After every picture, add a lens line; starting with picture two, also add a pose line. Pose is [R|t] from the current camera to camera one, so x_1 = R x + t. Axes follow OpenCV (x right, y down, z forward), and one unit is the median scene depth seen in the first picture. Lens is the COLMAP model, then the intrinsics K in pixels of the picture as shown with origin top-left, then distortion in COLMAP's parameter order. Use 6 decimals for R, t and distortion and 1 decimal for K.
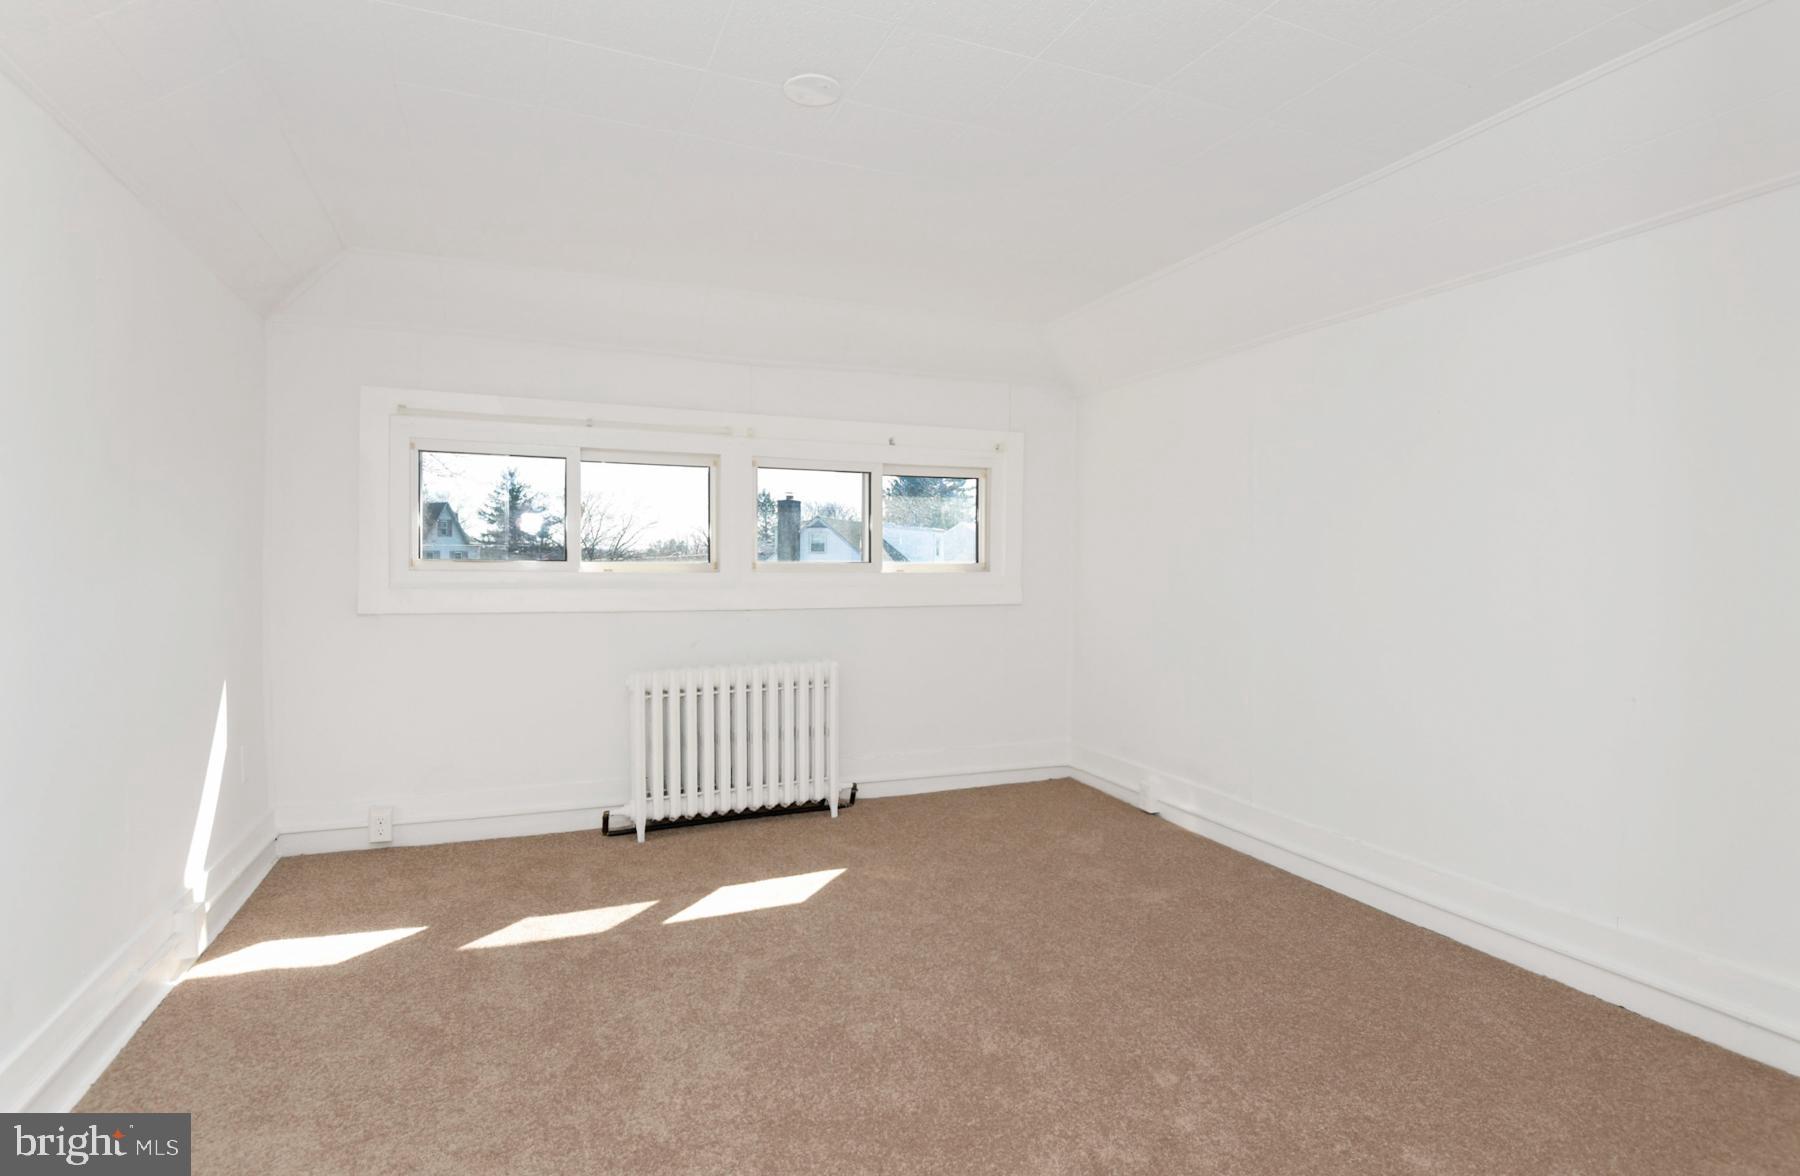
lens RADIAL K [[909.7, 0, 918.1], [0, 909.7, 577.5], [0, 0, 1]] dist [-0.002371, -0.002603]
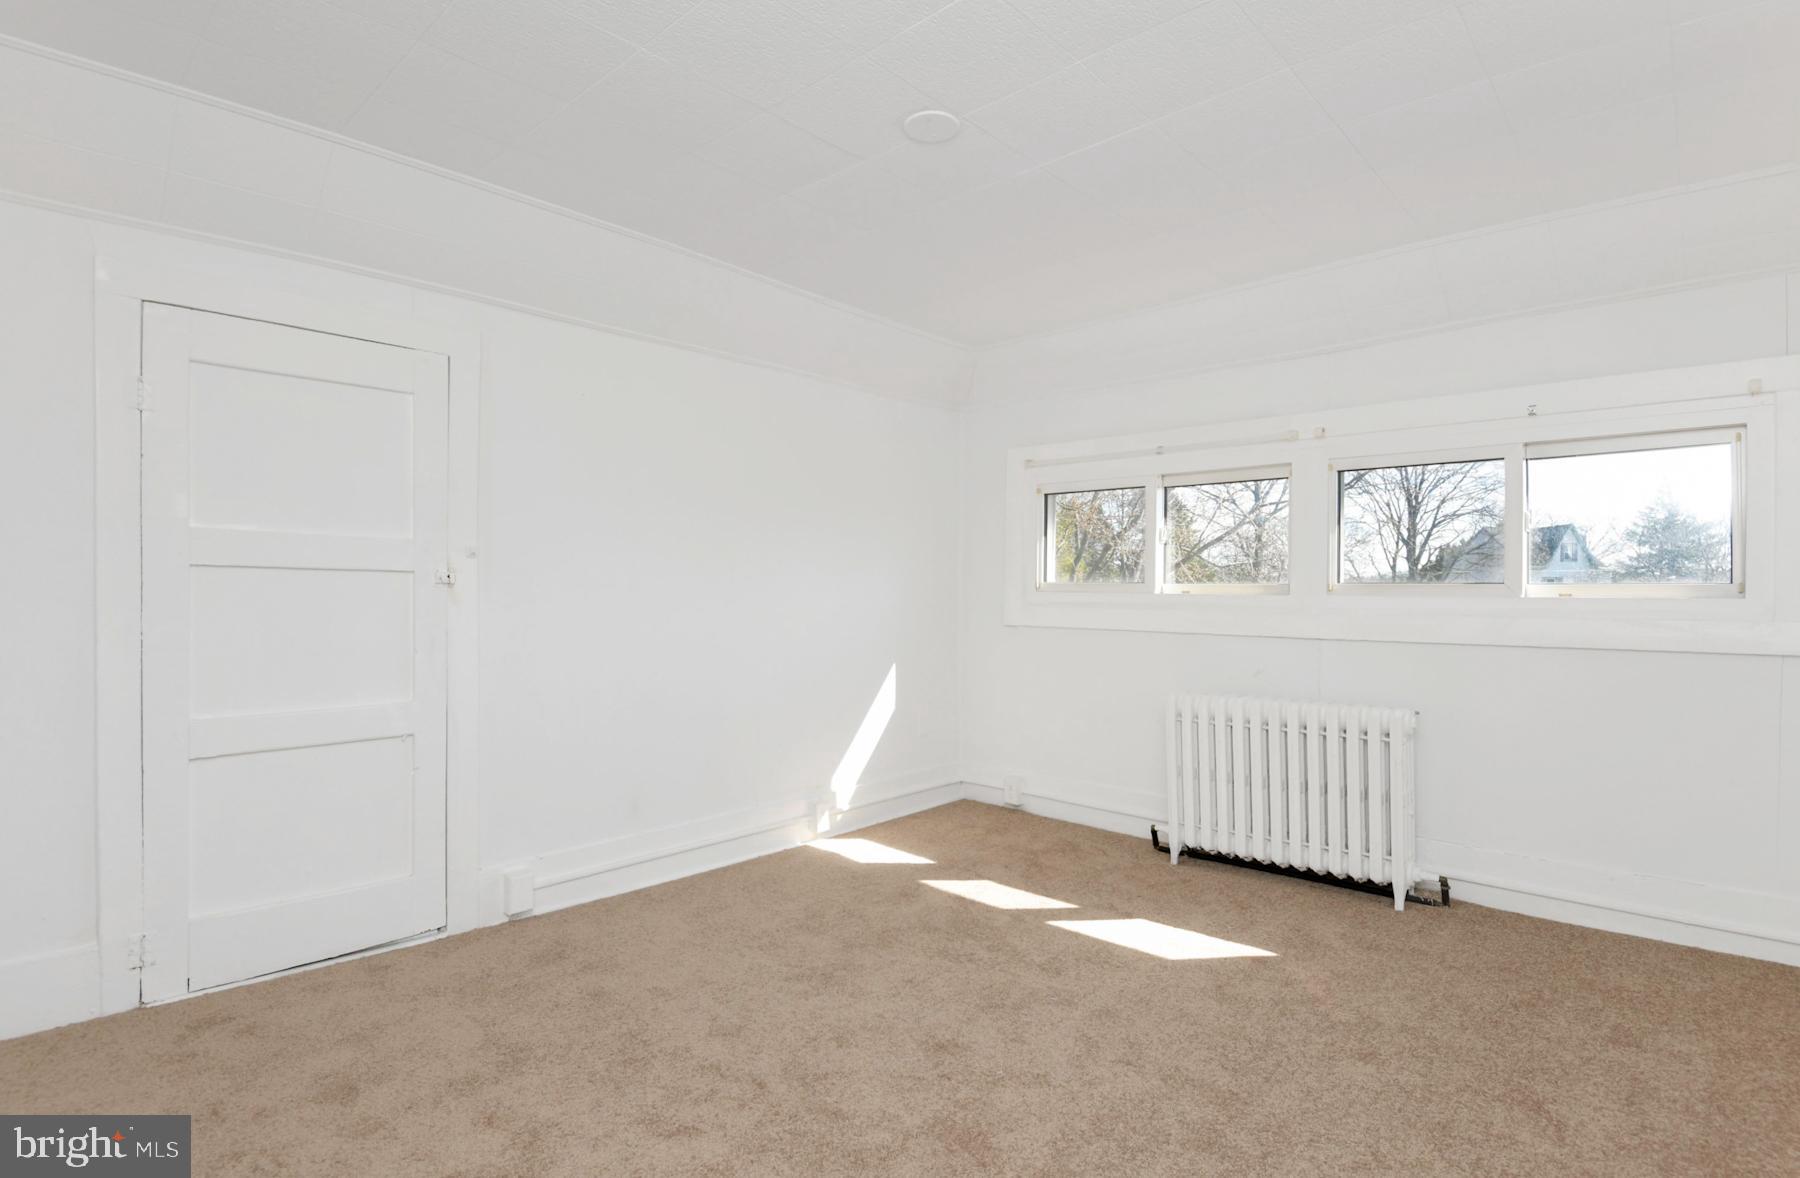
lens RADIAL K [[909.7, 0, 918.3], [0, 909.7, 588.1], [0, 0, 1]] dist [-0.002371, -0.002603]
pose [[0.412704, -0.002589, -0.910862, 0.488670], [-0.015350, 0.999834, -0.009797, 0.002241], [0.910736, 0.018025, 0.412596, 0.327737]]
